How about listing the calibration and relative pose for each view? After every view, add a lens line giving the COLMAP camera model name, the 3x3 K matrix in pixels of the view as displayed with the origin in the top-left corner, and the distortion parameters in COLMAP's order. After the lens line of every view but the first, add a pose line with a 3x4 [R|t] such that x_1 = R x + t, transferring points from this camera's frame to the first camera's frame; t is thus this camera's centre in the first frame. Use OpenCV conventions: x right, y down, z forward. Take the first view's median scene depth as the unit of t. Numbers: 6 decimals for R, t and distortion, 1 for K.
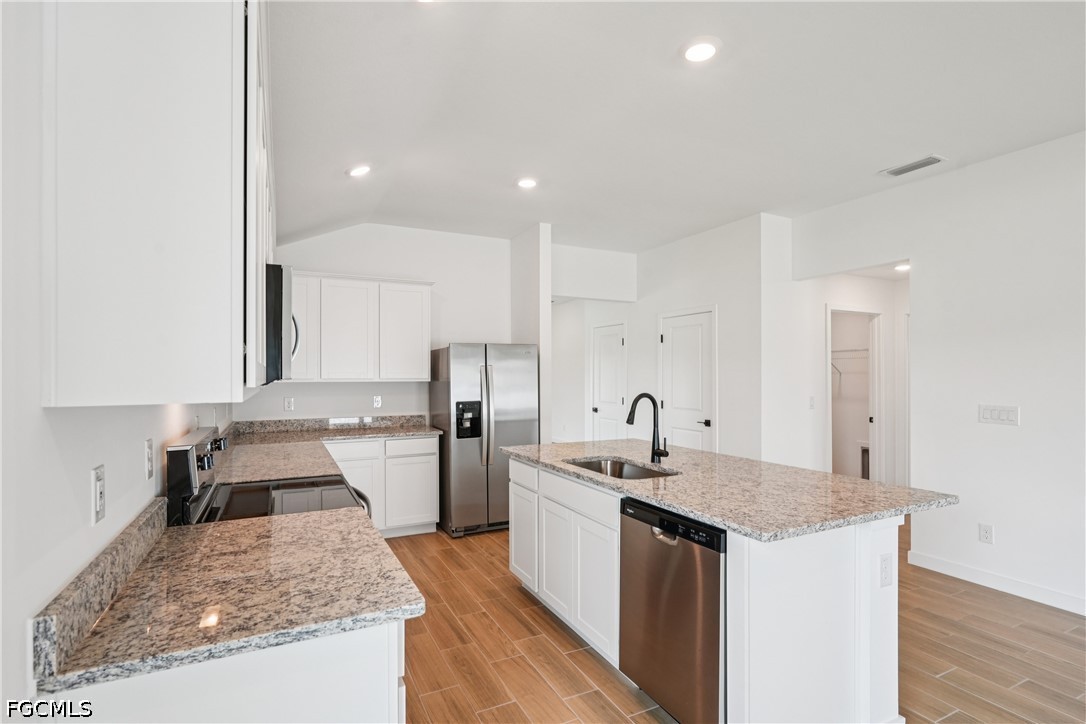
lens RADIAL K [[531.6, 0, 542.2], [0, 531.6, 370.7], [0, 0, 1]] dist [0.000907, 0.000378]
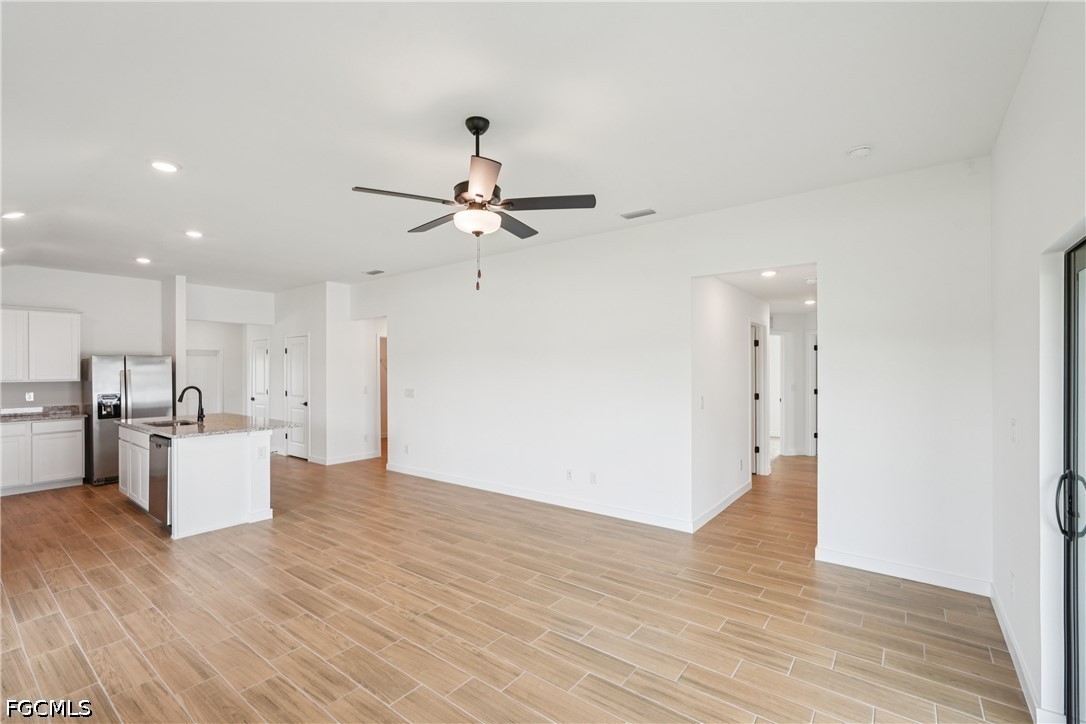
lens RADIAL K [[478.9, 0, 540.3], [0, 478.9, 366.9], [0, 0, 1]] dist [-0.004470, 0.003455]
pose [[0.904025, -0.001995, 0.427475, 0.375356], [0.001916, 0.999998, 0.000615, -0.017258], [-0.427475, 0.000263, 0.904027, -0.720699]]
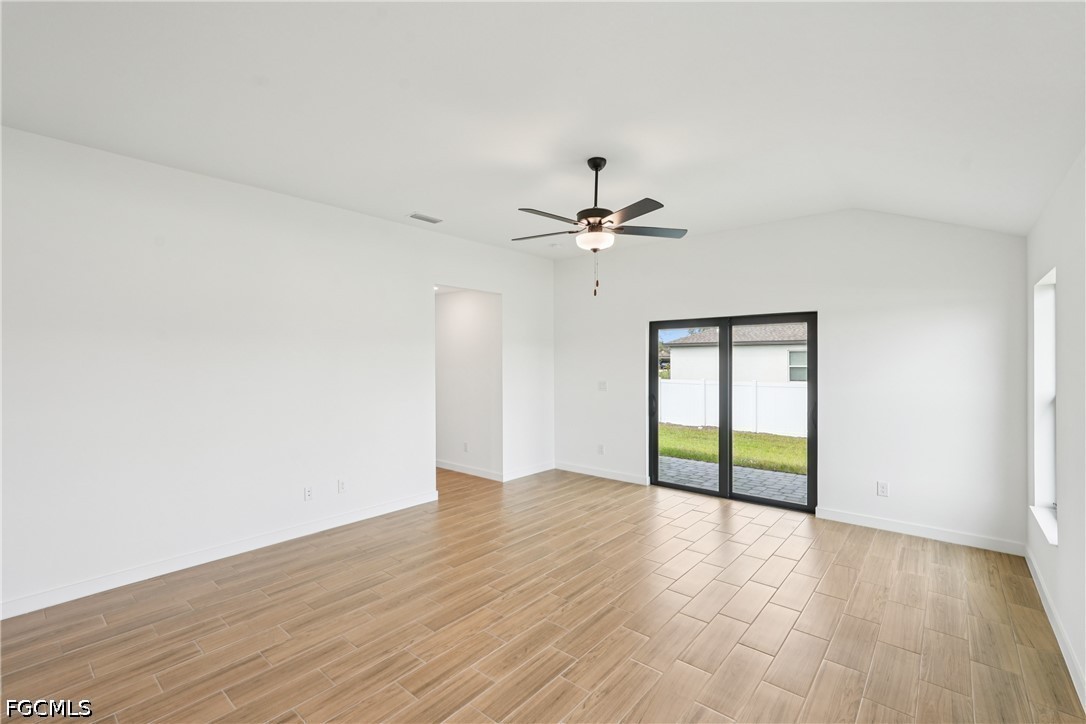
lens RADIAL K [[478.9, 0, 548.4], [0, 478.9, 360.4], [0, 0, 1]] dist [-0.004470, 0.003455]
pose [[-0.396135, 0.004083, 0.918183, -0.056730], [-0.004028, 0.999973, -0.006185, -0.009365], [-0.918183, -0.006149, -0.396108, 0.150578]]
